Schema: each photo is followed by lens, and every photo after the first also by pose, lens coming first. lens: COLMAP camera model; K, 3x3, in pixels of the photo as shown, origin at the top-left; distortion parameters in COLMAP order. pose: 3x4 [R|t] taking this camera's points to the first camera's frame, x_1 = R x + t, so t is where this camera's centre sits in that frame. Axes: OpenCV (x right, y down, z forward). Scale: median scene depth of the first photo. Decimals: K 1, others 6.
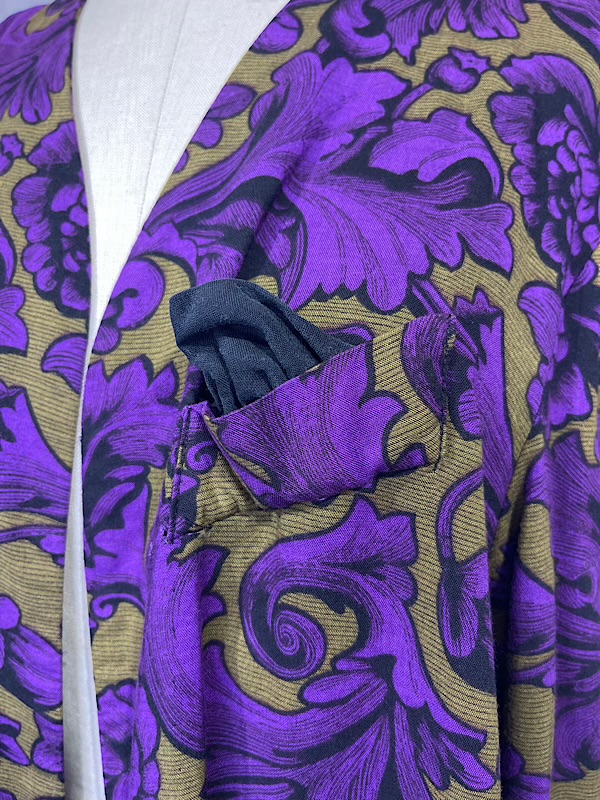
lens RADIAL K [[615.1, 0, 302.8], [0, 615.1, 402.8], [0, 0, 1]] dist [0.044370, -0.093116]
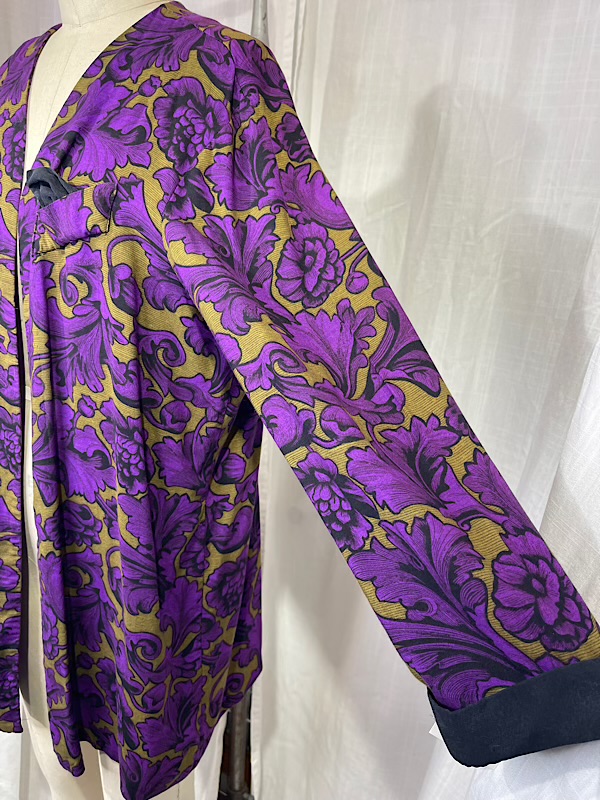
lens RADIAL K [[618.3, 0, 308.4], [0, 618.3, 402.7], [0, 0, 1]] dist [0.041269, -0.089044]
pose [[0.975885, 0.098263, -0.194917, 1.620774], [-0.069405, 0.986289, 0.149725, 0.344541], [0.206957, -0.132586, 0.969324, -1.629330]]
